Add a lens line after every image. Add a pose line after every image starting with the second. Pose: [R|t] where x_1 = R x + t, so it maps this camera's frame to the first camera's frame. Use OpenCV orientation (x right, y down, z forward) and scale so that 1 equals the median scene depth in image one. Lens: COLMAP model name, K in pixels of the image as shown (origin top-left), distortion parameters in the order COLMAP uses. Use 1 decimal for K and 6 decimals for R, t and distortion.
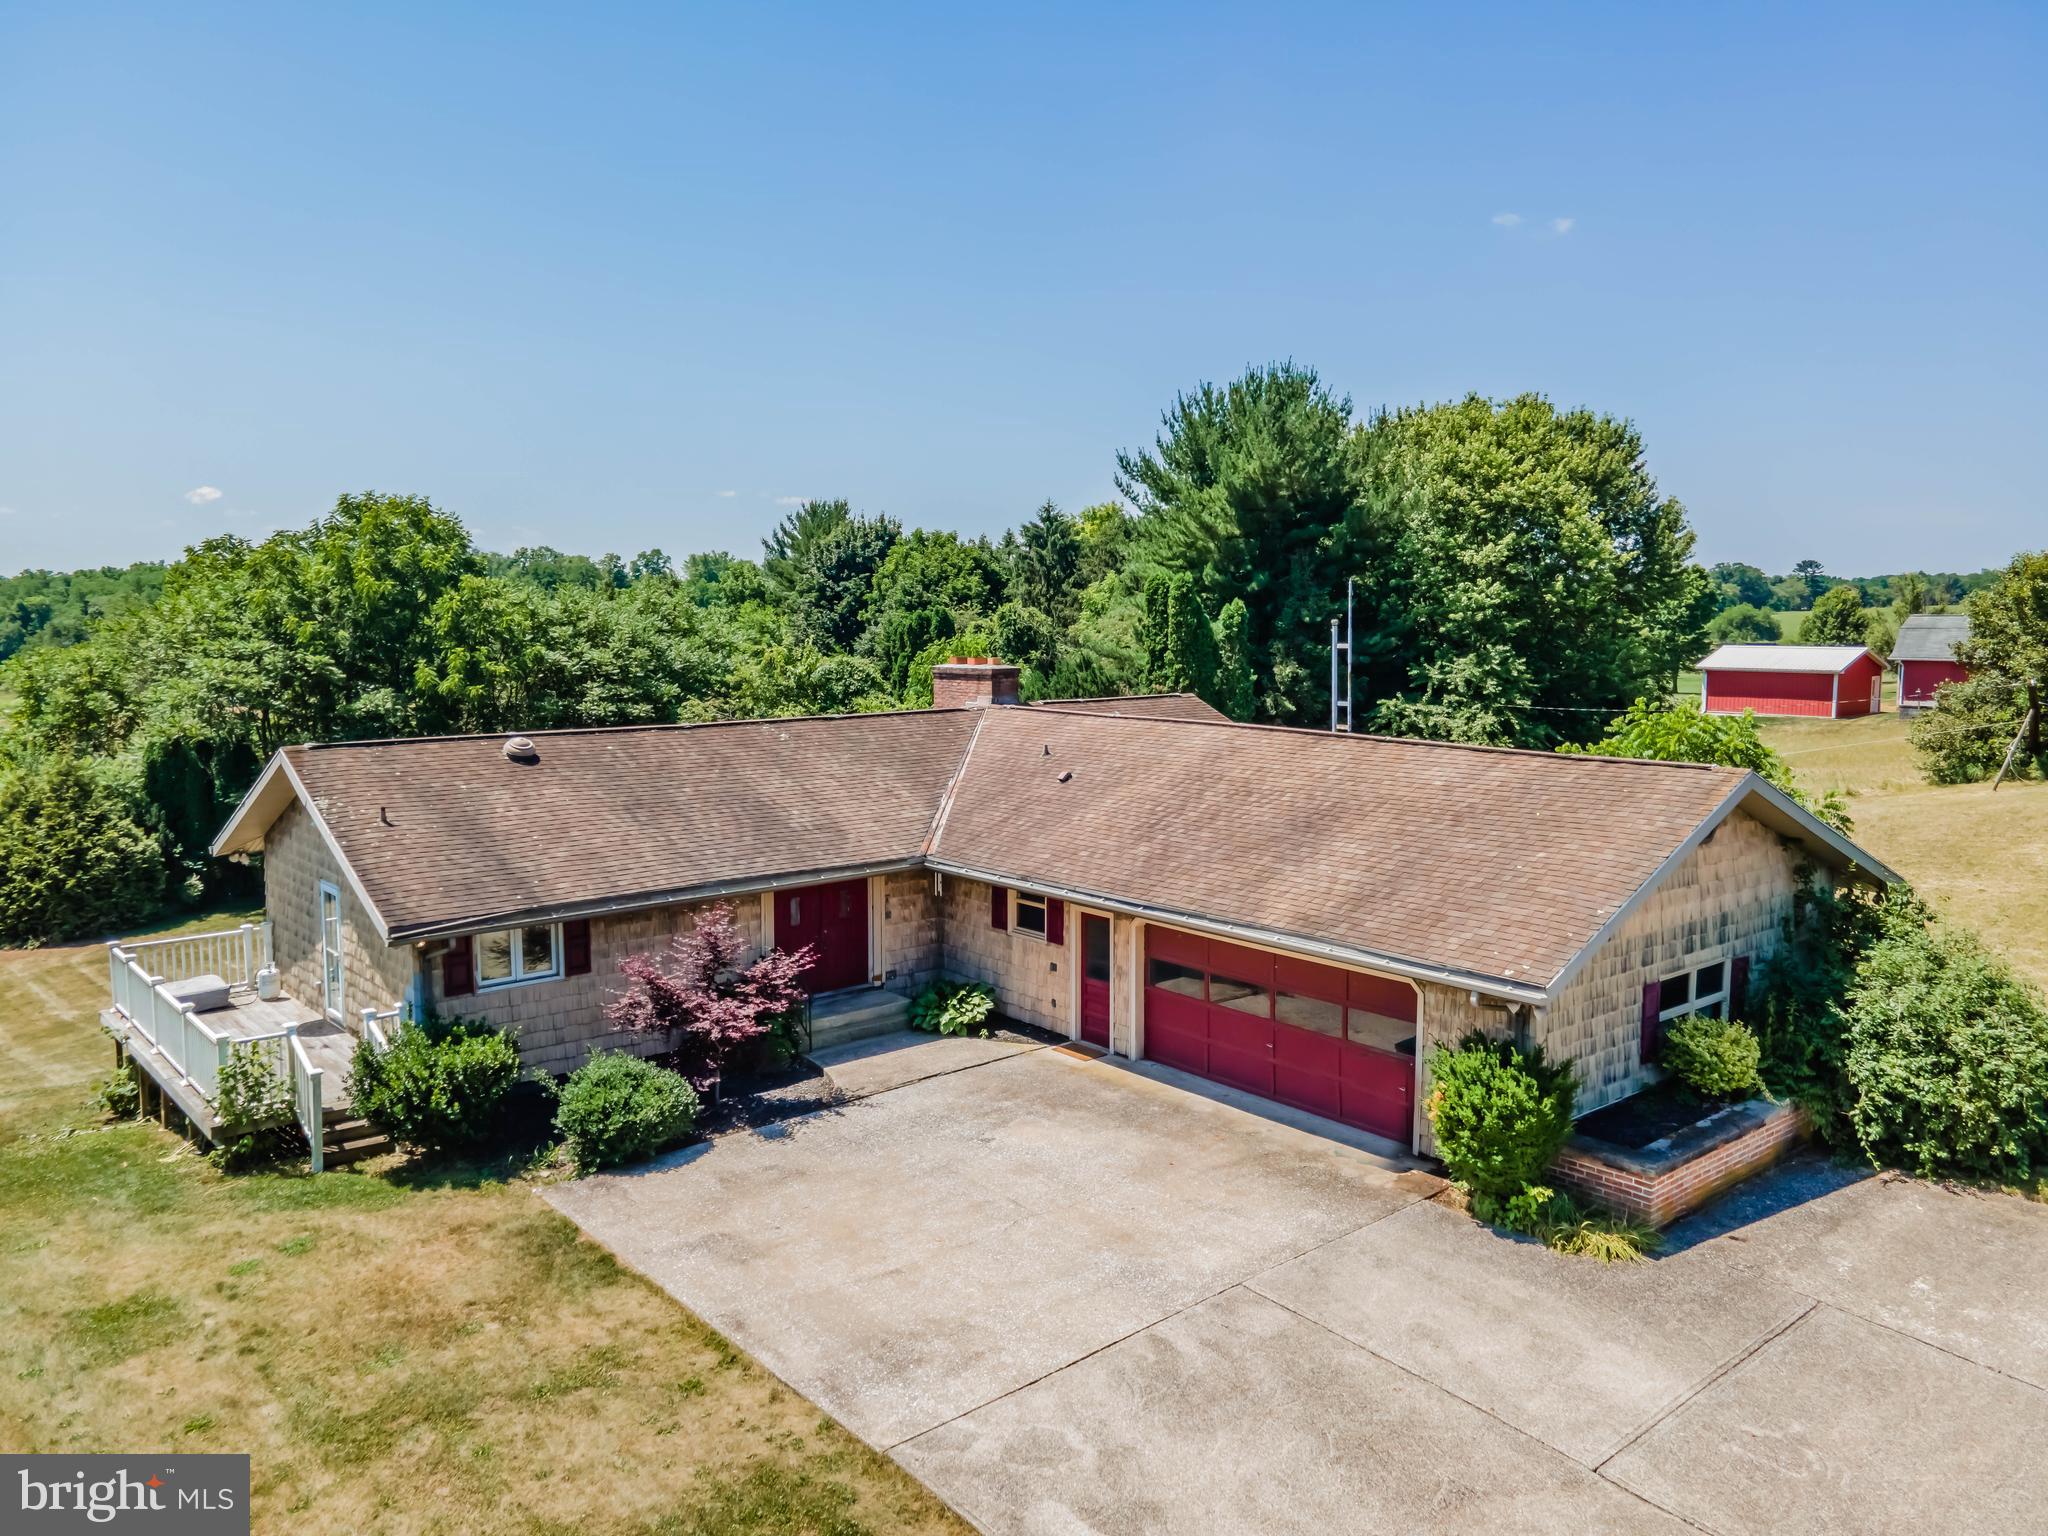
lens RADIAL K [[1482.1, 0, 1033.1], [0, 1482.1, 769.8], [0, 0, 1]] dist [0.029608, 0.026471]
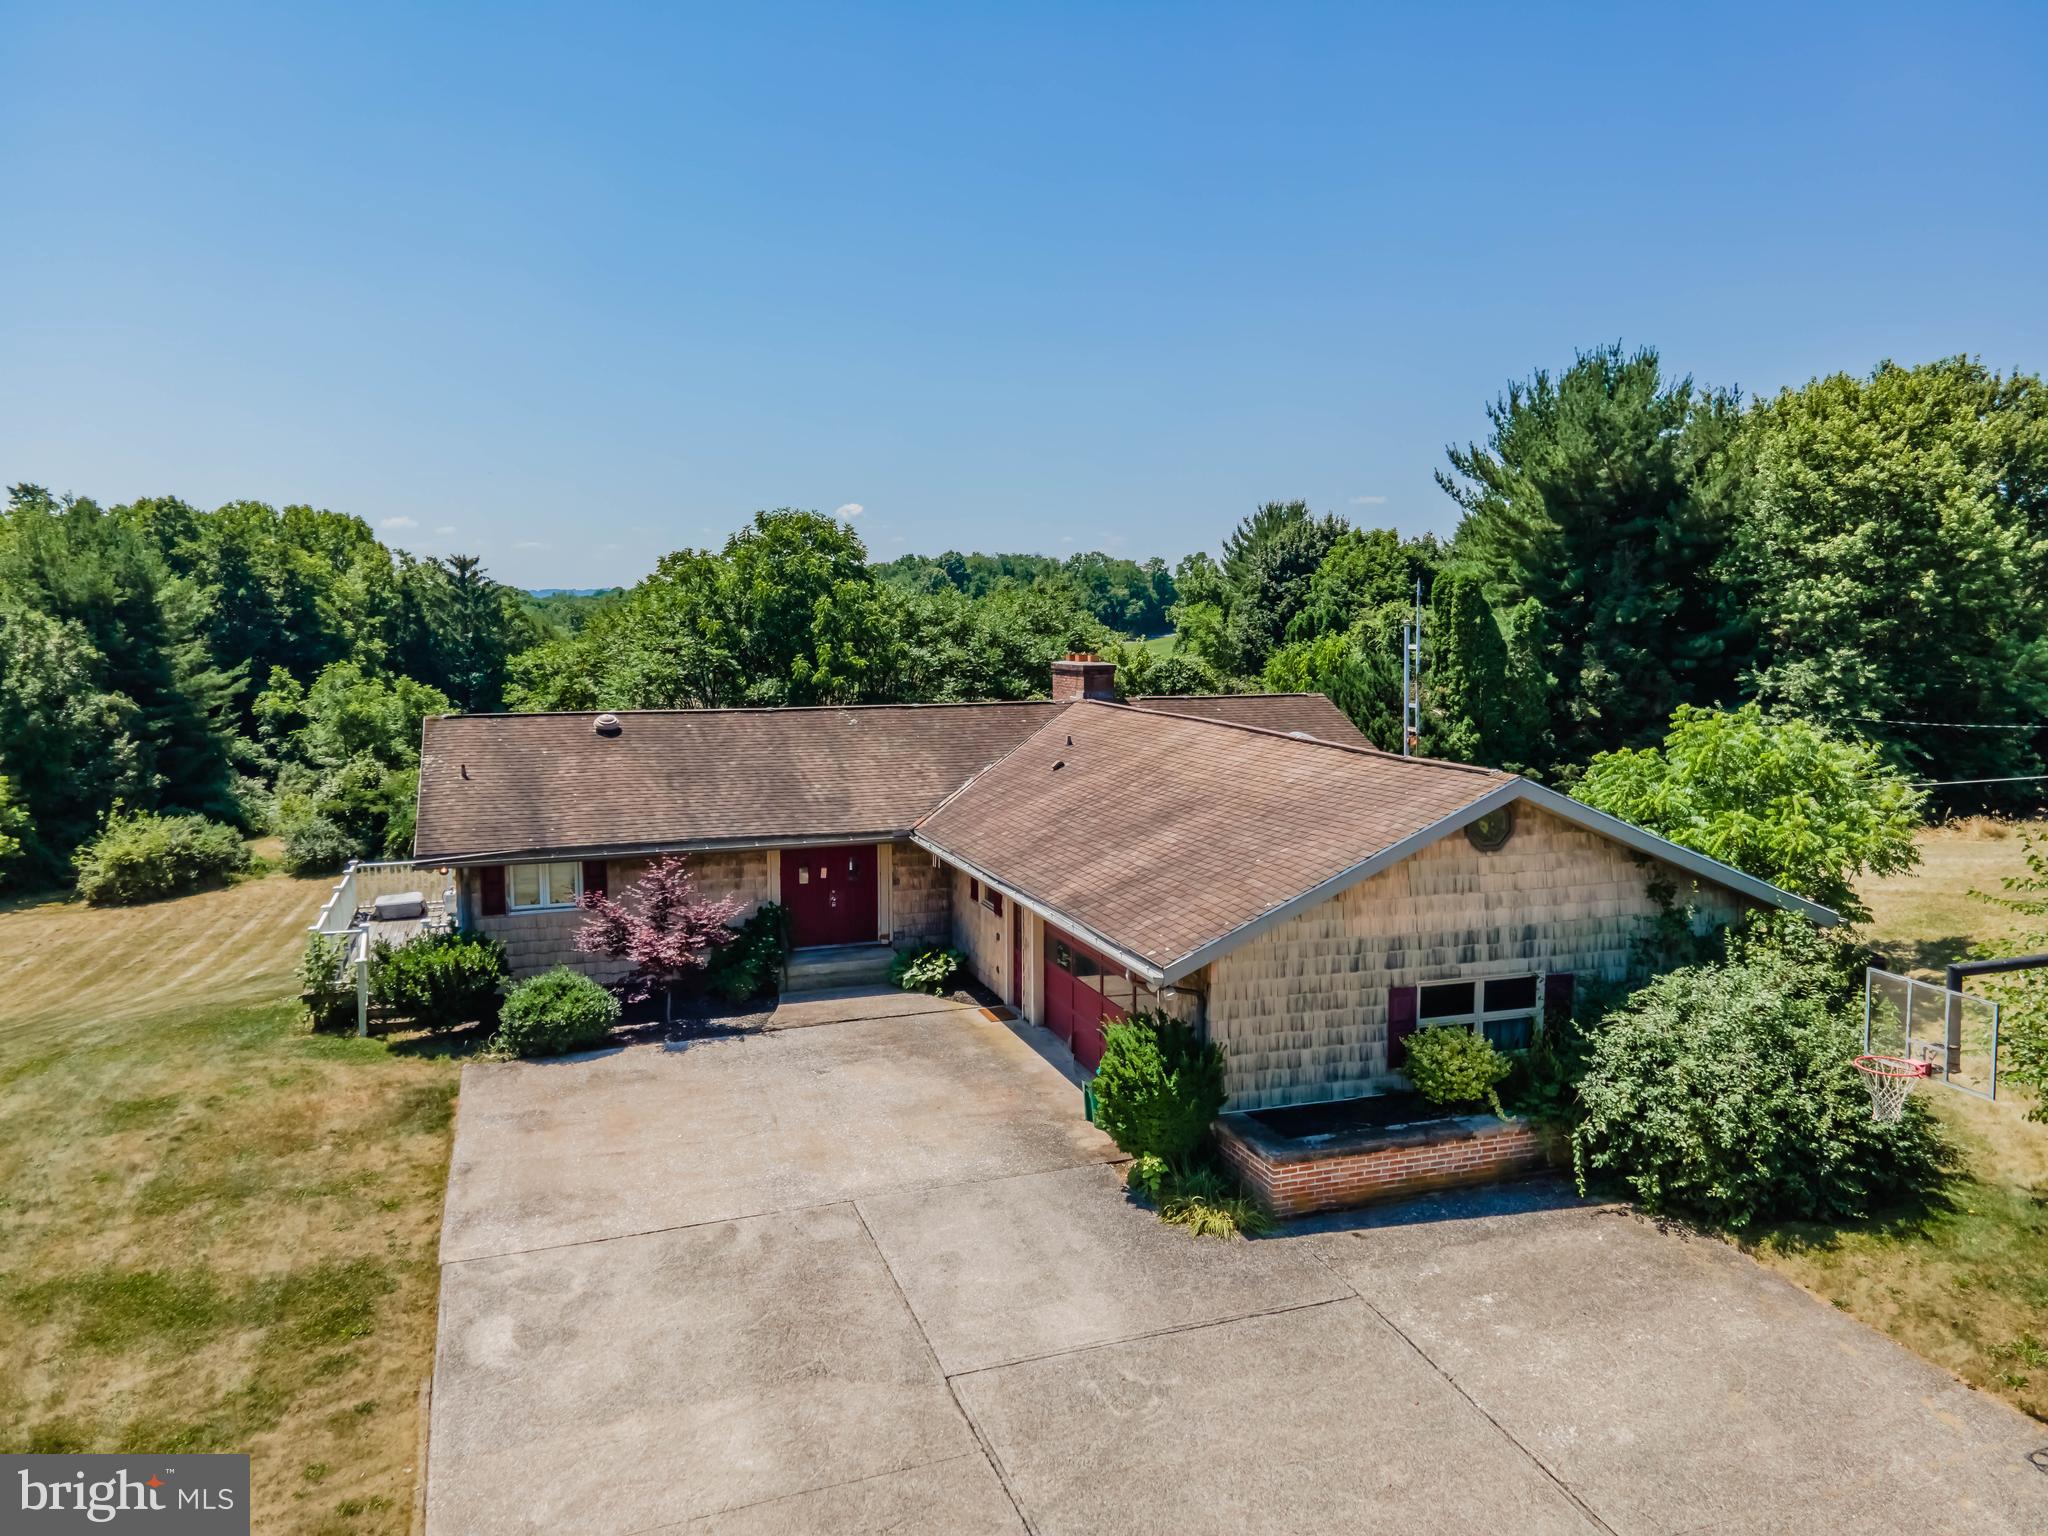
lens RADIAL K [[1482.1, 0, 1036.0], [0, 1482.1, 772.7], [0, 0, 1]] dist [0.029608, 0.026471]
pose [[0.931191, 0.040172, -0.362312, 0.433644], [-0.039610, 0.999175, 0.008982, 0.001370], [0.362374, 0.005987, 0.932014, -0.008135]]
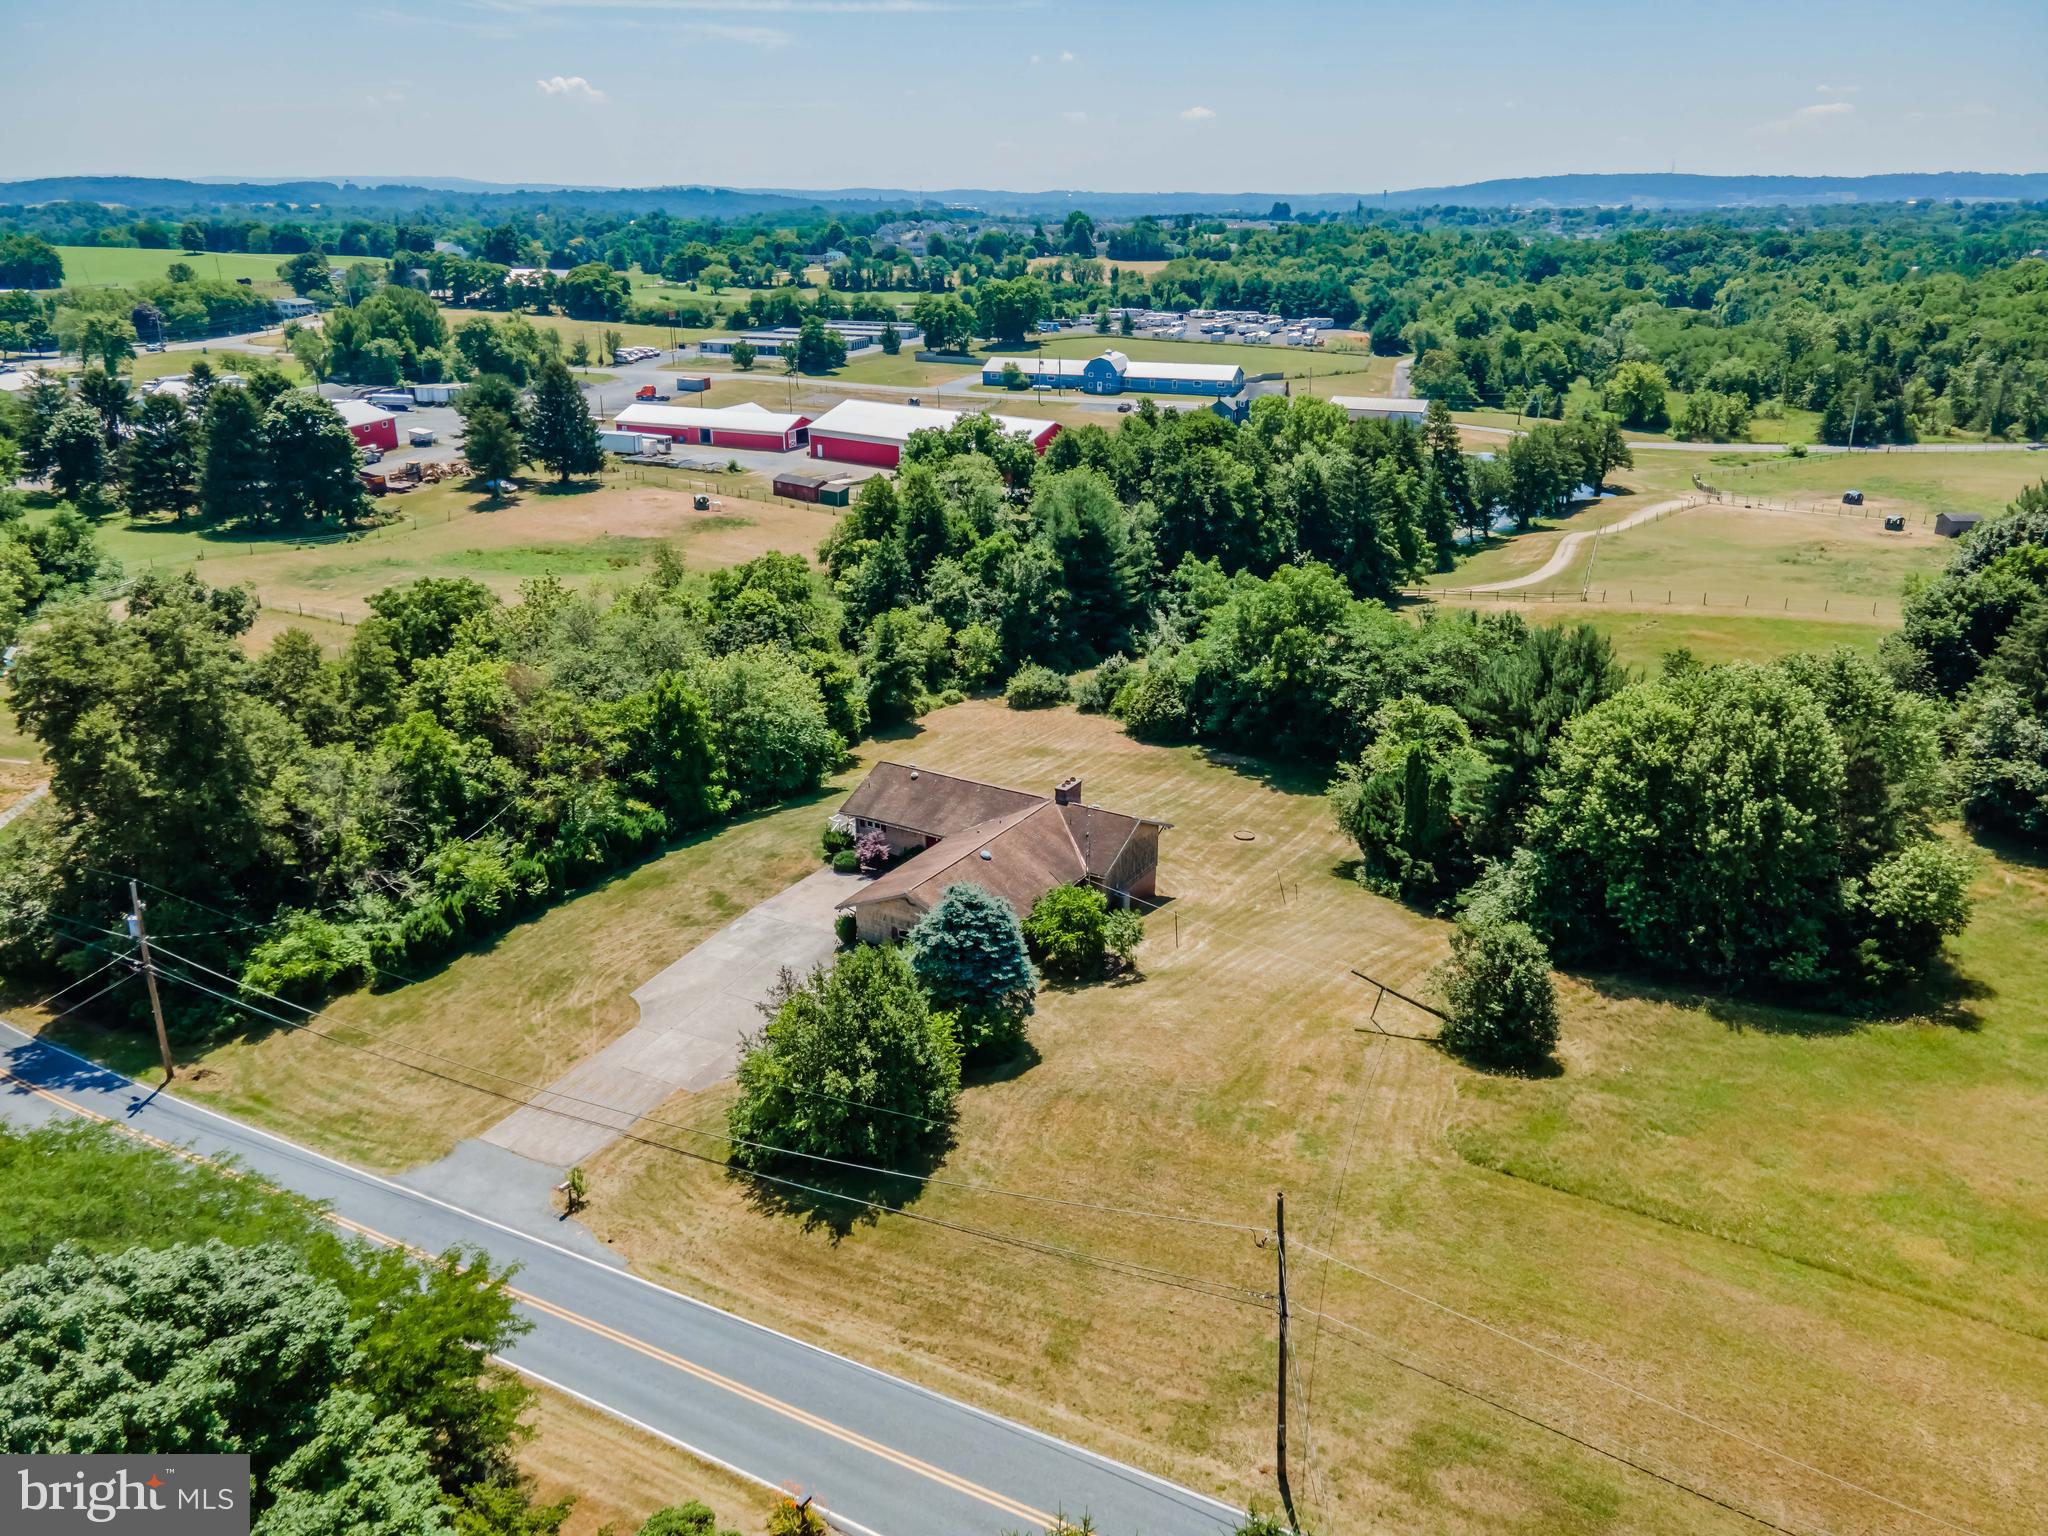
lens RADIAL K [[1482.1, 0, 1034.2], [0, 1482.1, 769.5], [0, 0, 1]] dist [0.029608, 0.026471]
pose [[0.321784, 0.340004, -0.883659, 3.400760], [-0.106204, 0.940369, 0.323150, -1.399194], [0.940838, -0.010136, 0.338705, -0.065449]]
